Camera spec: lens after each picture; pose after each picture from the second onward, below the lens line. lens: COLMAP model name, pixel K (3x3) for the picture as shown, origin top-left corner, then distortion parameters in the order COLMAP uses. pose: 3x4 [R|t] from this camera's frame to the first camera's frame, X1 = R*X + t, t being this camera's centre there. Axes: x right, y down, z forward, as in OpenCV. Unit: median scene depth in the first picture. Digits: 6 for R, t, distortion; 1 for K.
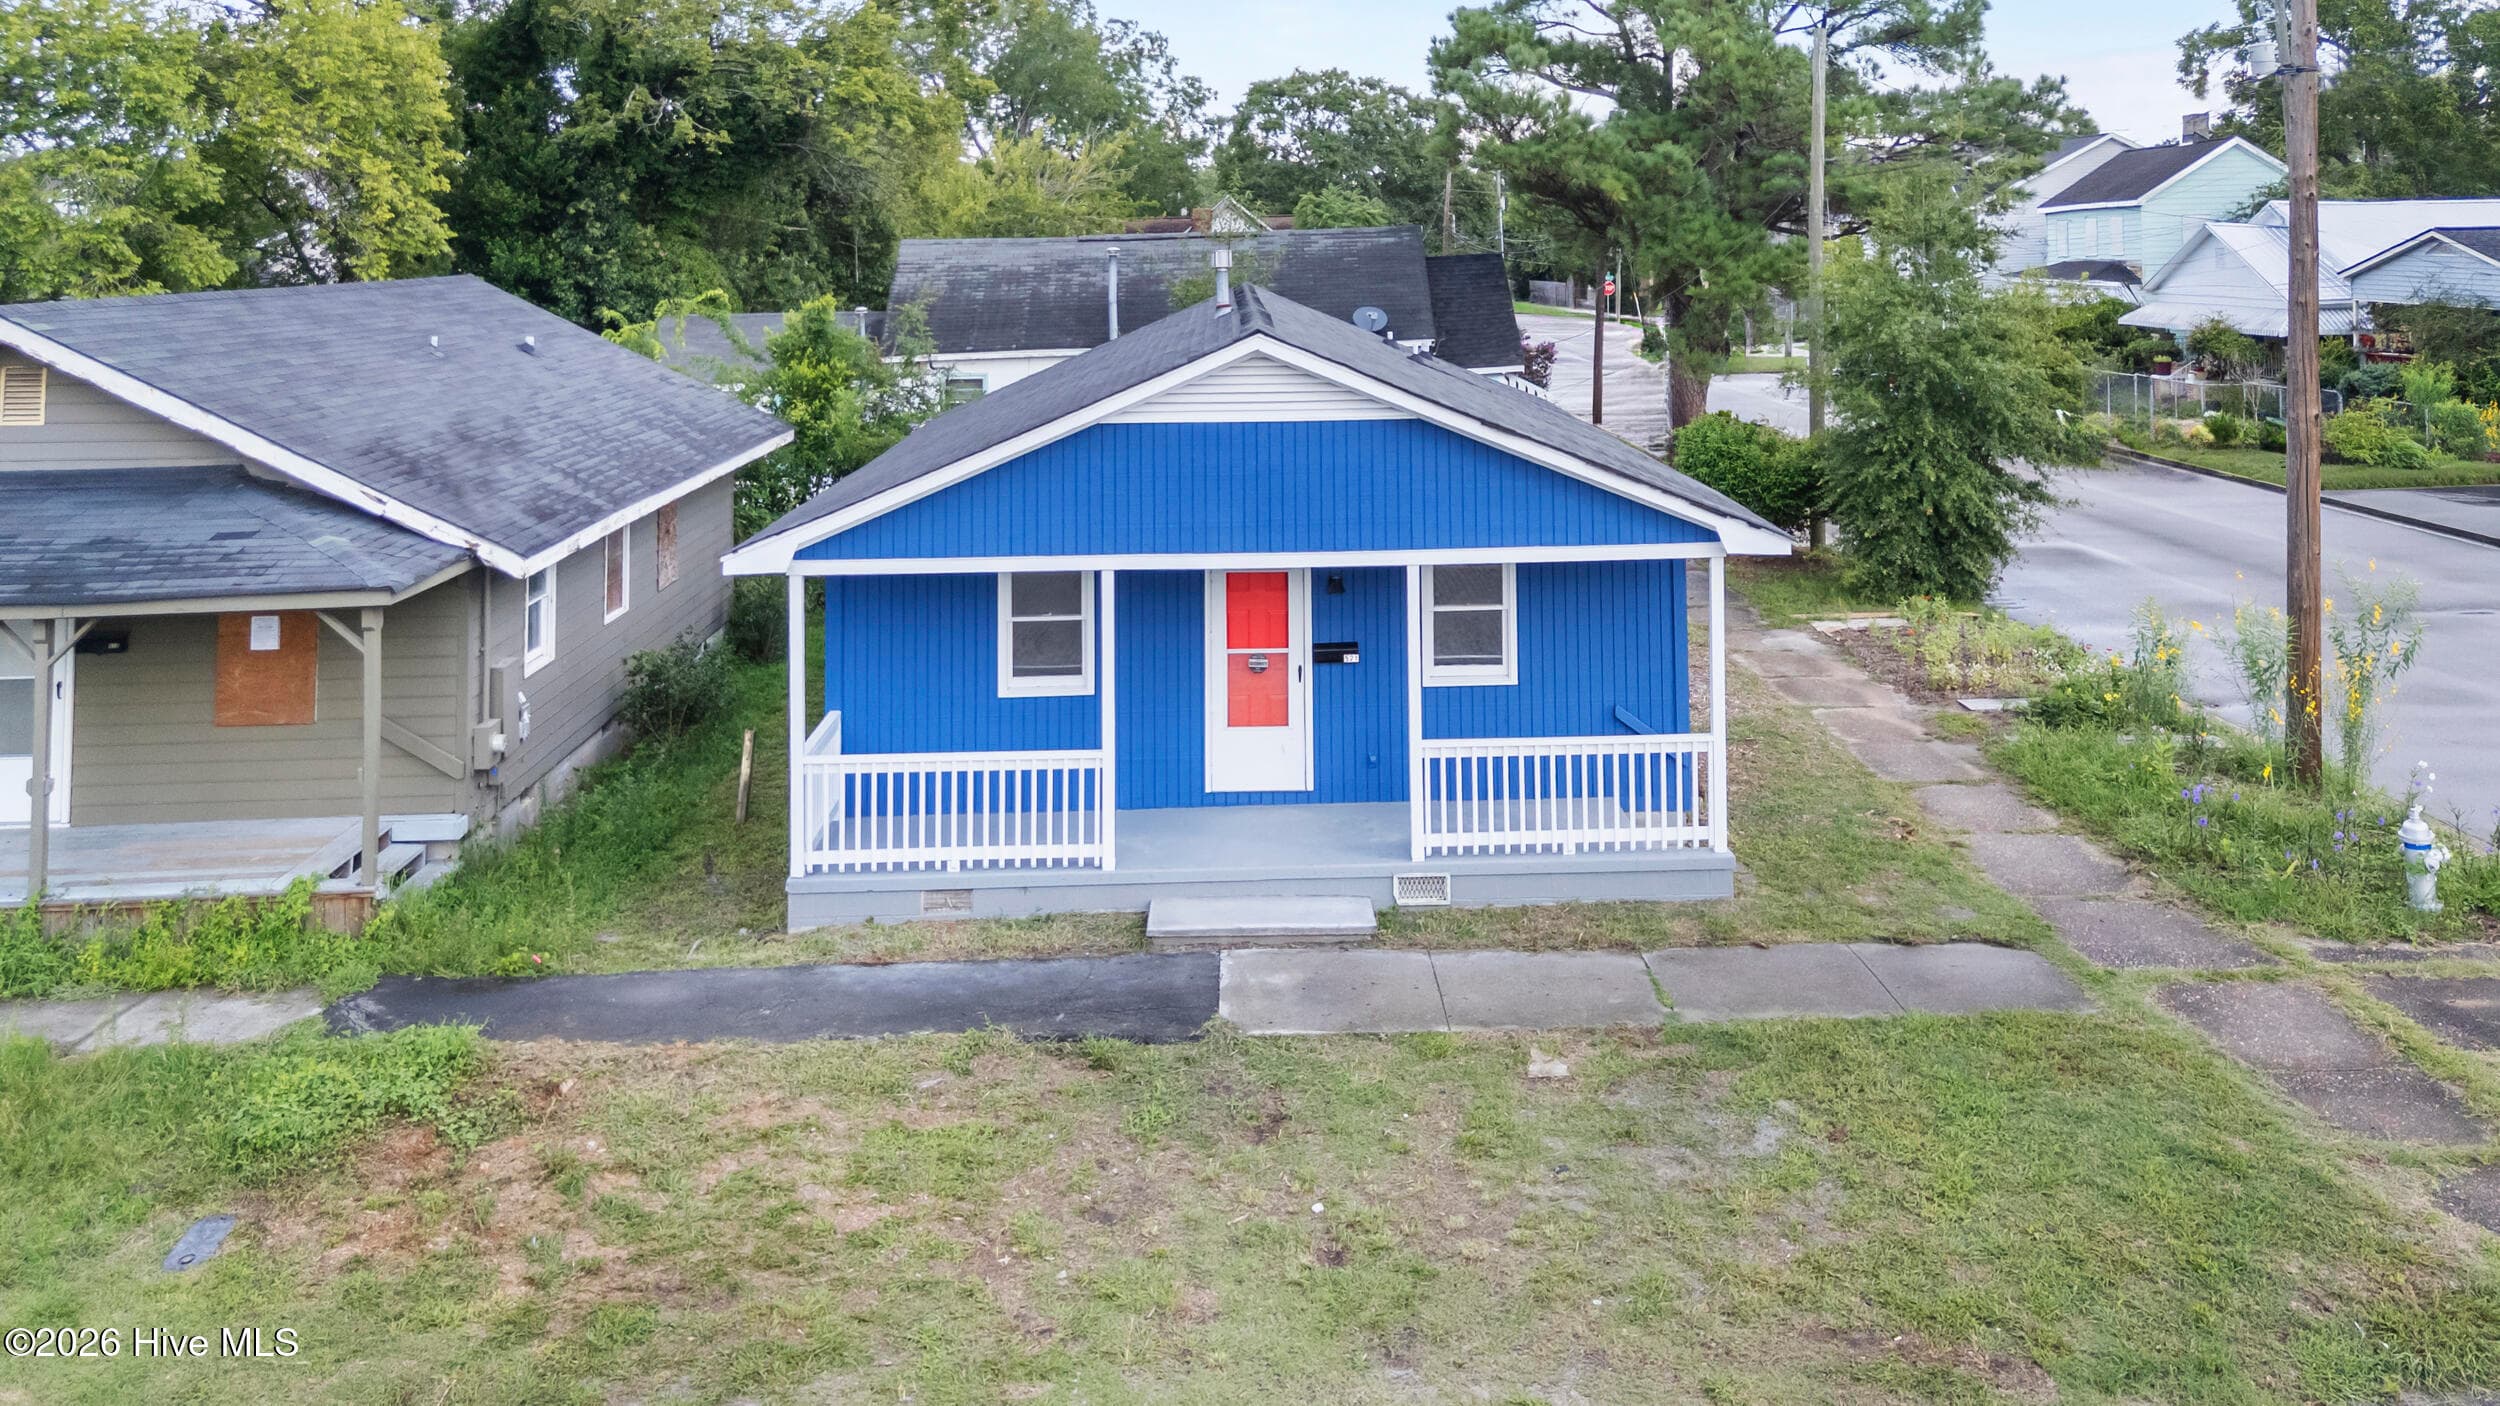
lens RADIAL K [[1892.3, 0, 1301.7], [0, 1892.3, 193.0], [0, 0, 1]] dist [0.011978, -0.005915]
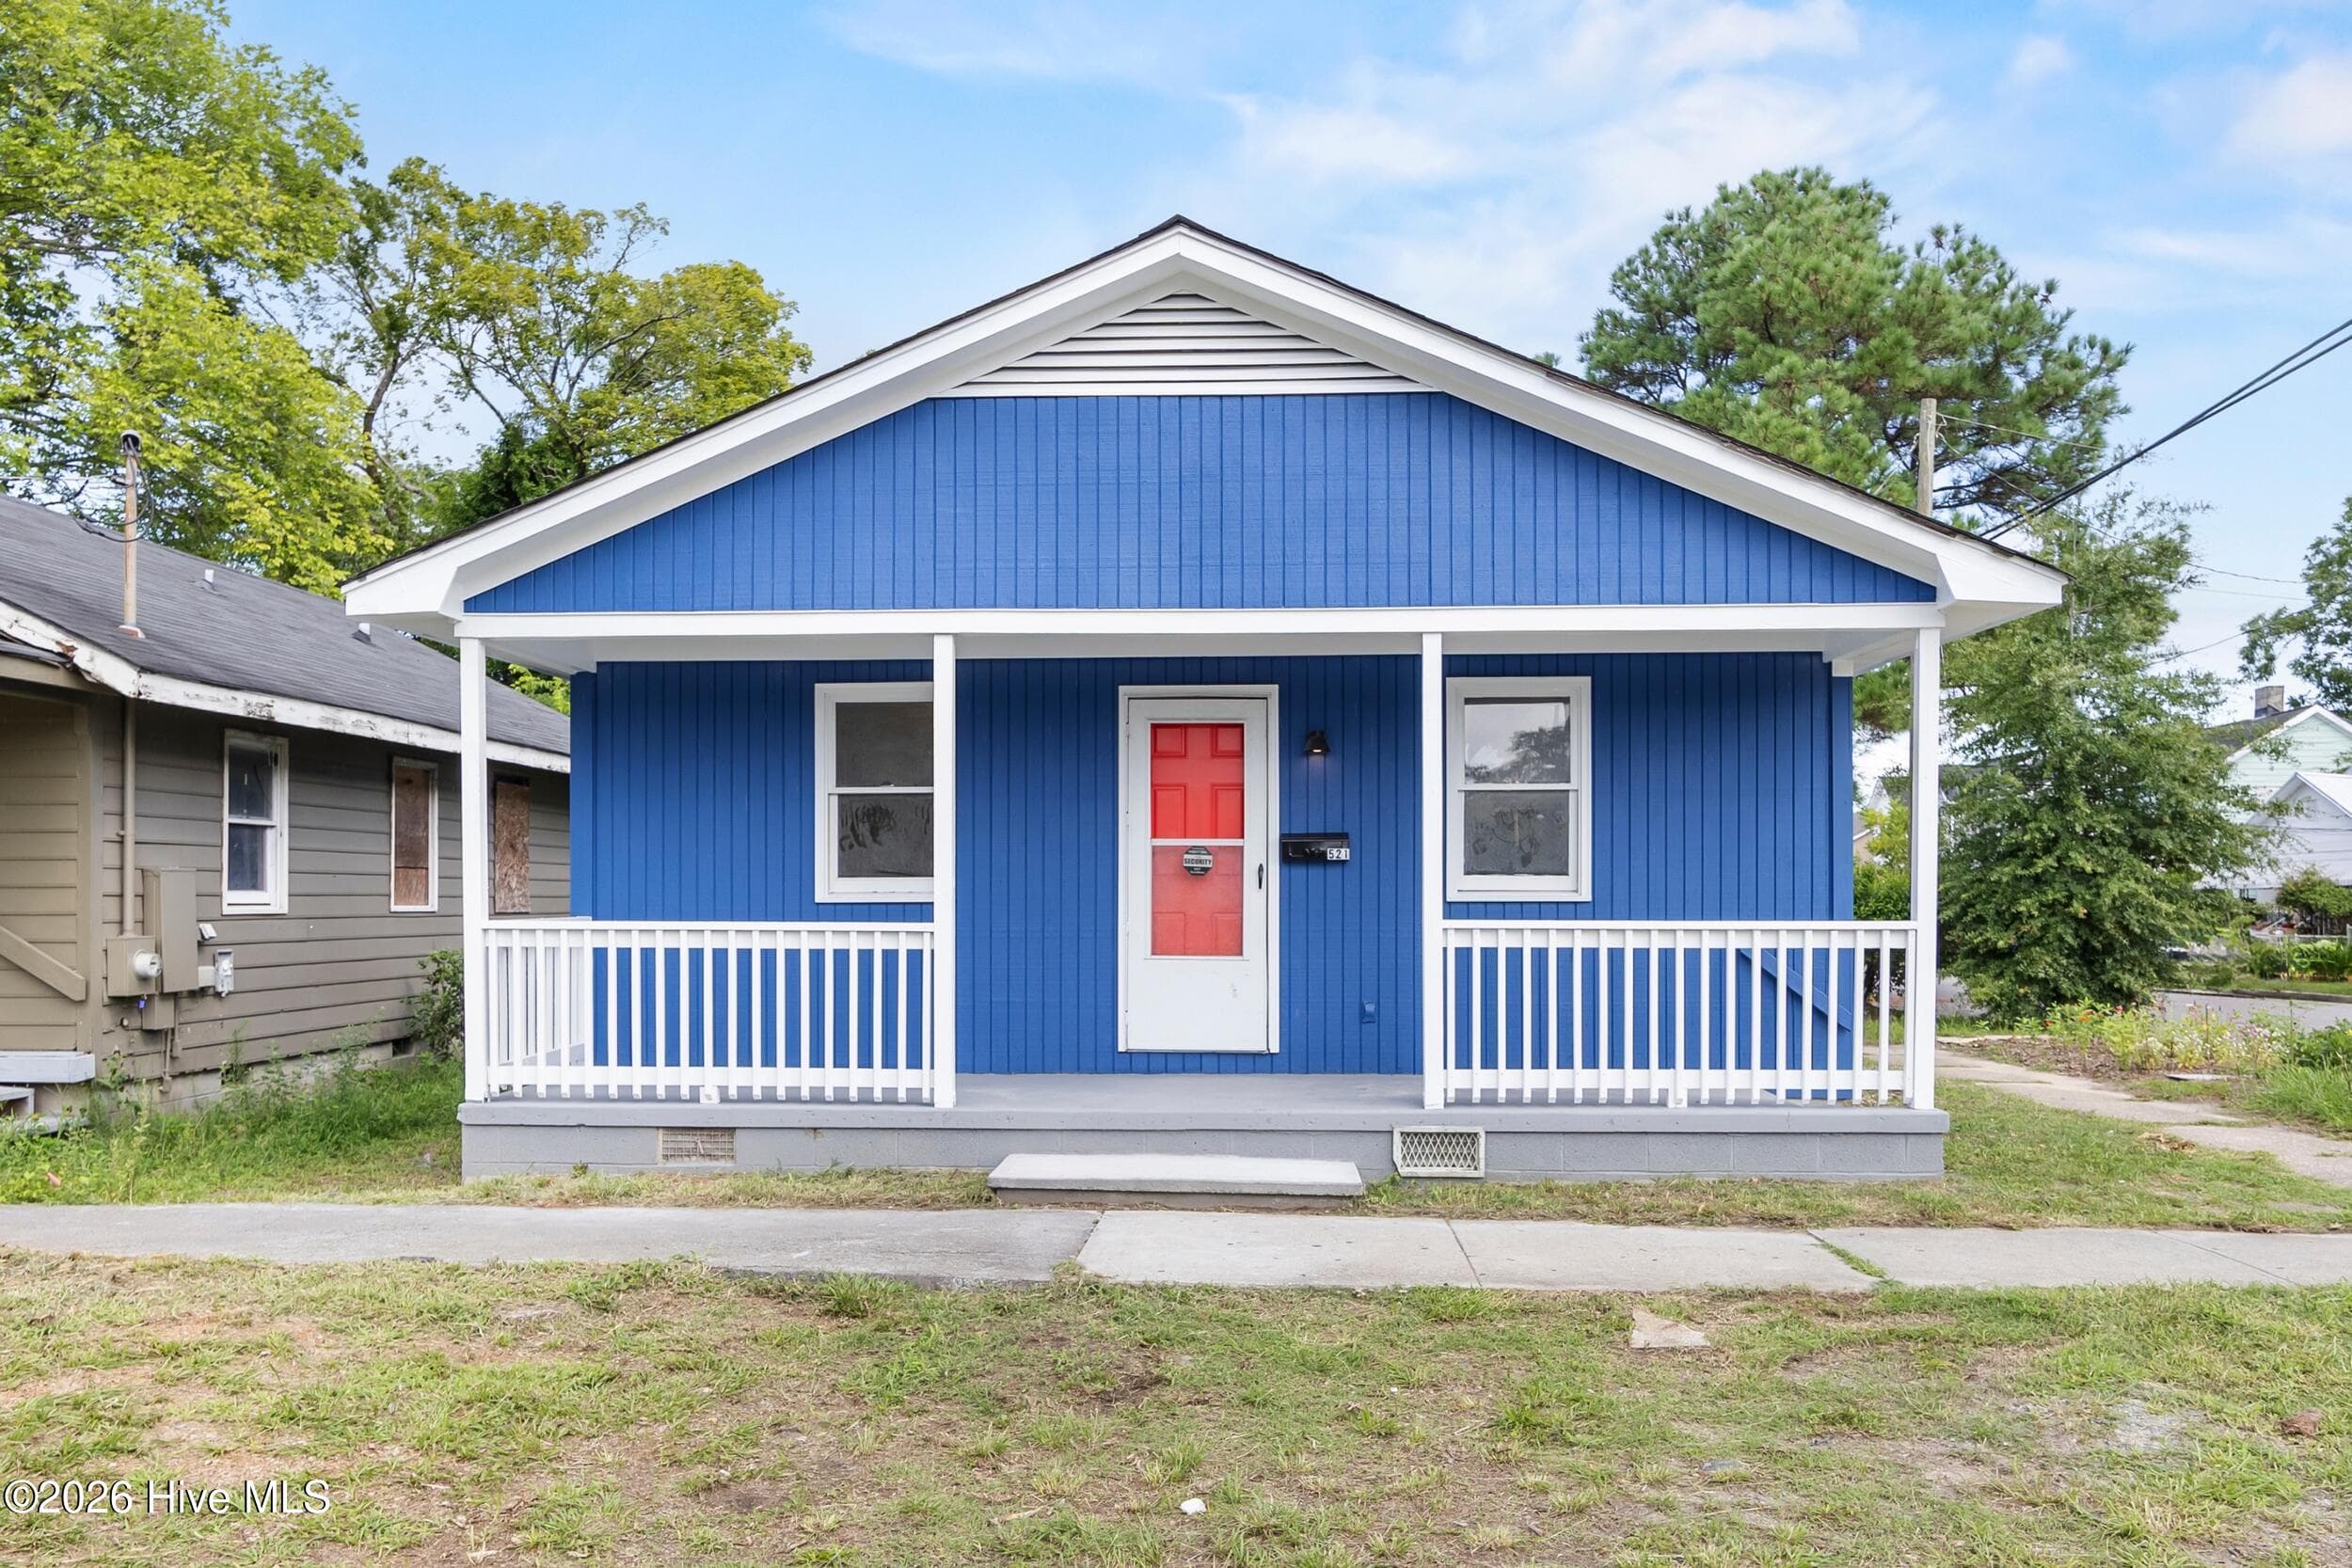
lens RADIAL K [[1778.2, 0, 1206.2], [0, 1778.2, 878.4], [0, 0, 1]] dist [-0.049281, 0.034892]
pose [[0.996941, 0.011894, -0.077253, 0.028881], [-0.010831, 0.999841, 0.014168, 0.250897], [0.077409, -0.013288, 0.996911, 0.382245]]
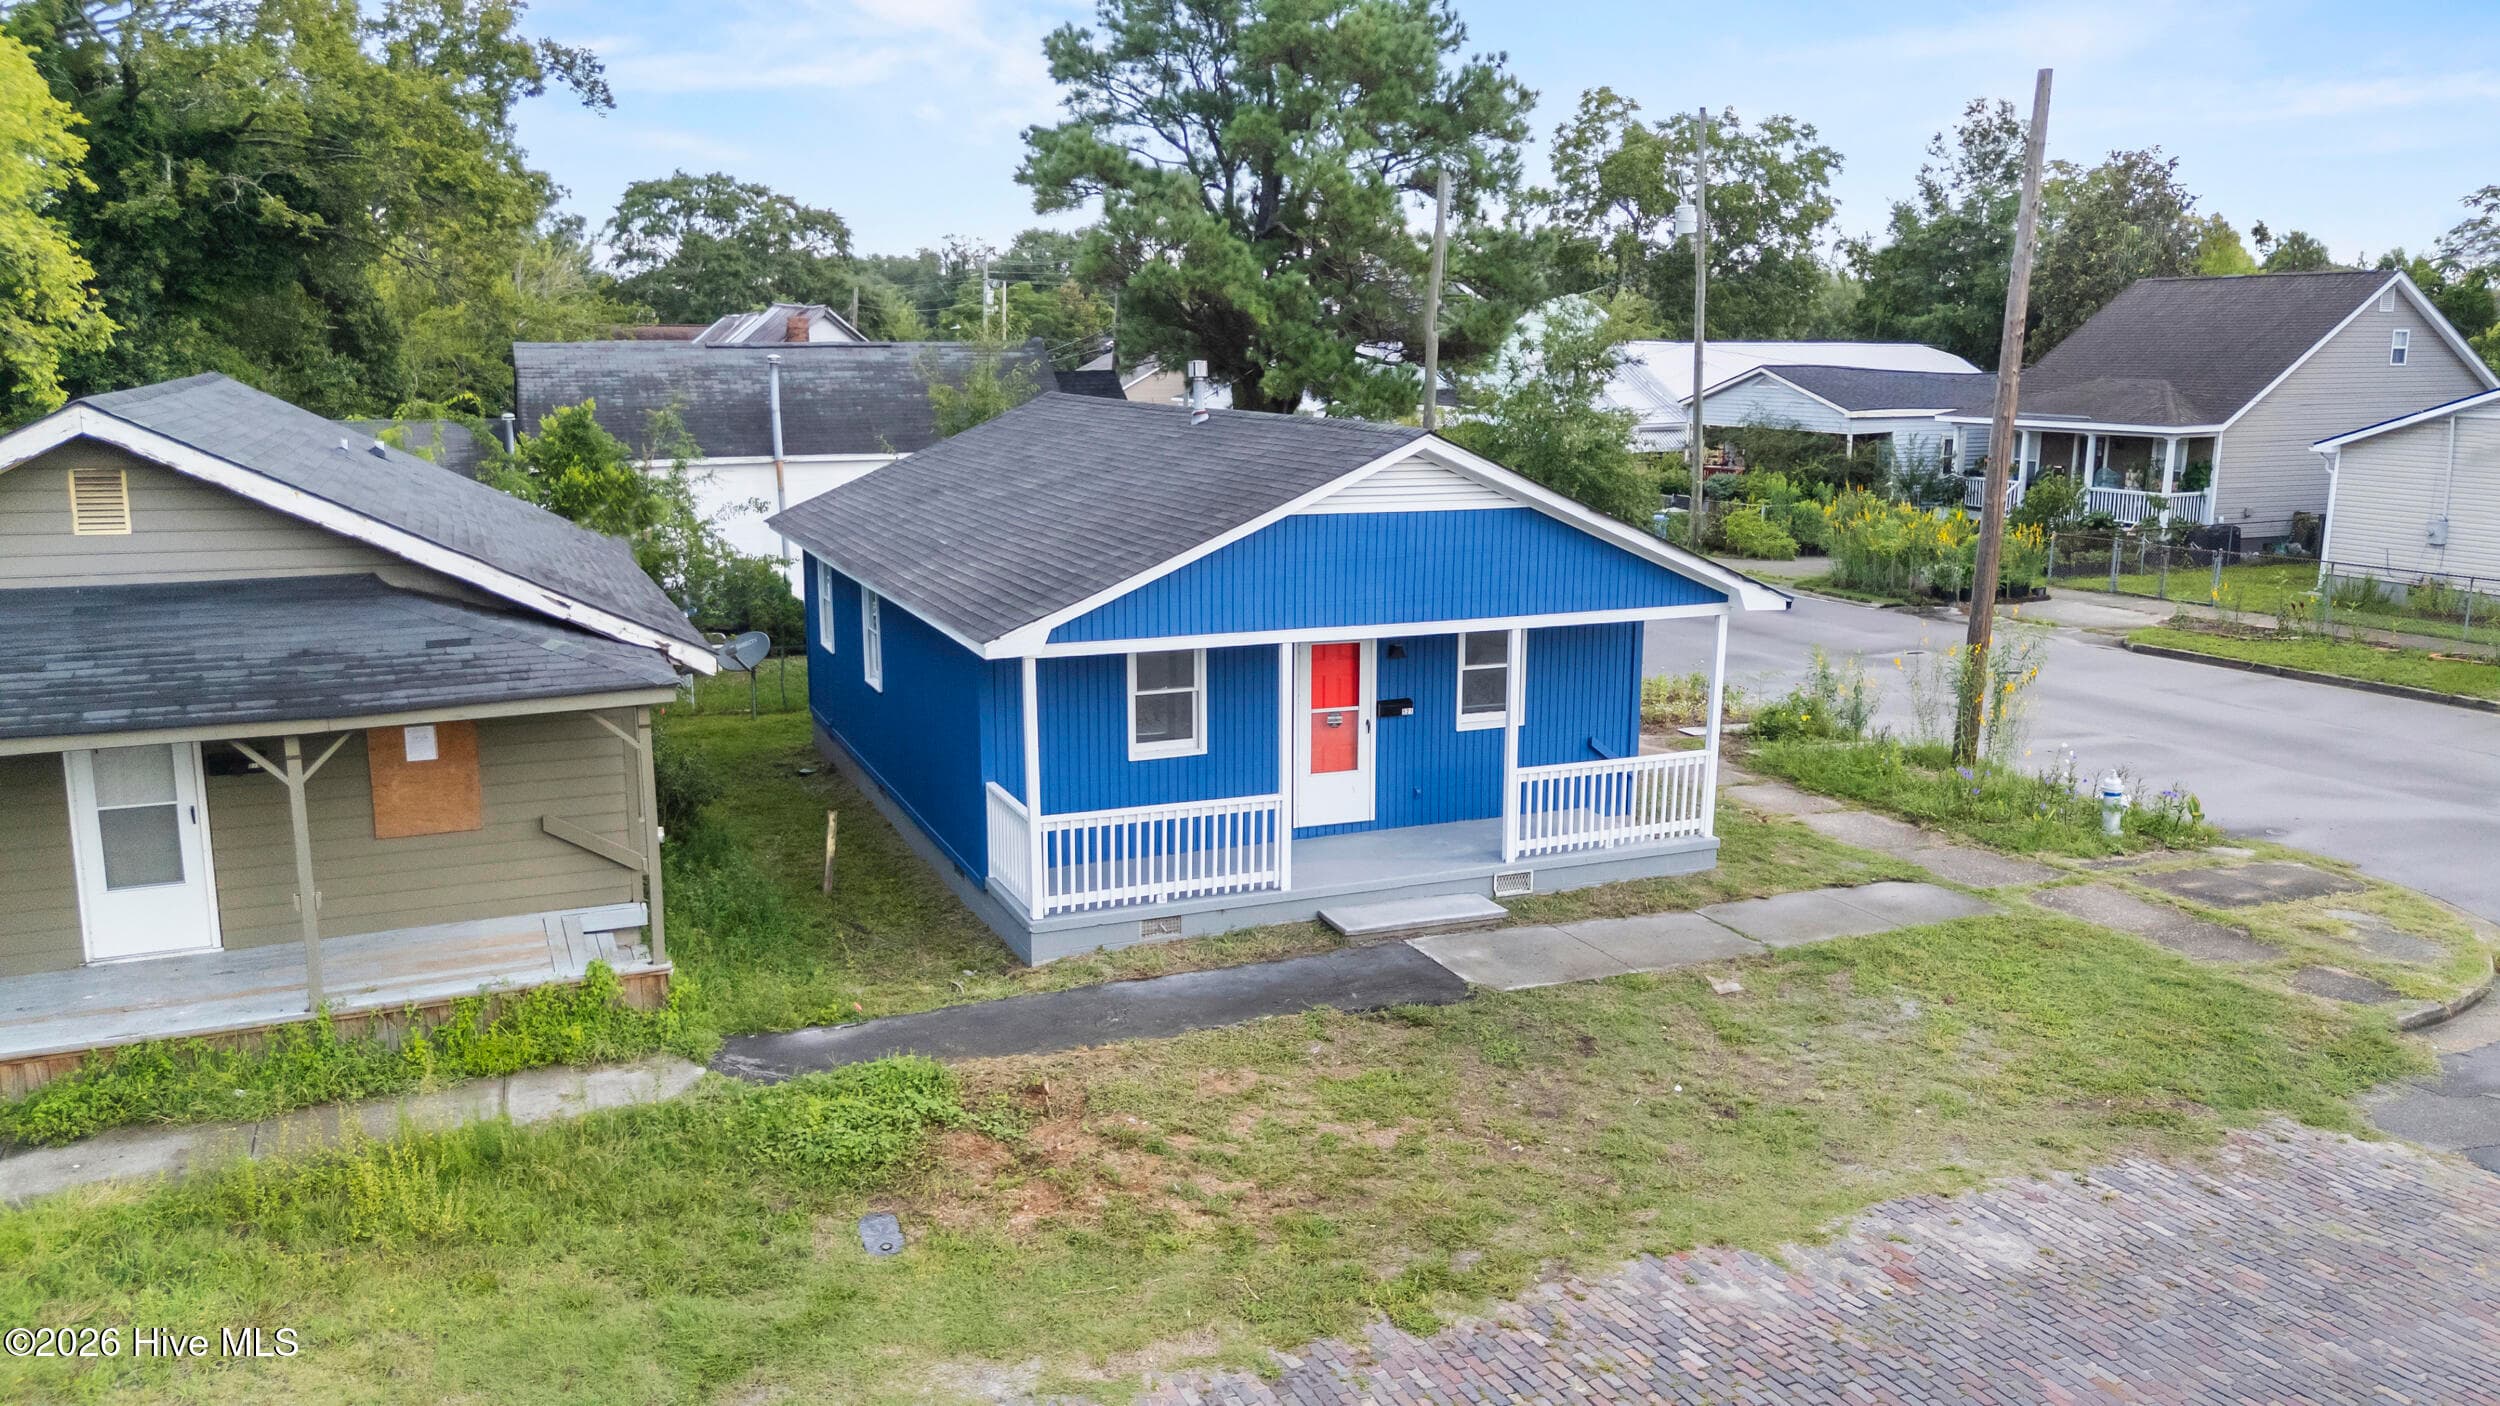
lens RADIAL K [[1805.0, 0, 1277.4], [0, 1805.0, 691.2], [0, 0, 1]] dist [0.044036, -0.013444]
pose [[0.927853, -0.049087, 0.369701, -0.481905], [-0.027401, 0.979649, 0.198840, 0.008457], [-0.371938, -0.194625, 0.907625, -0.003905]]
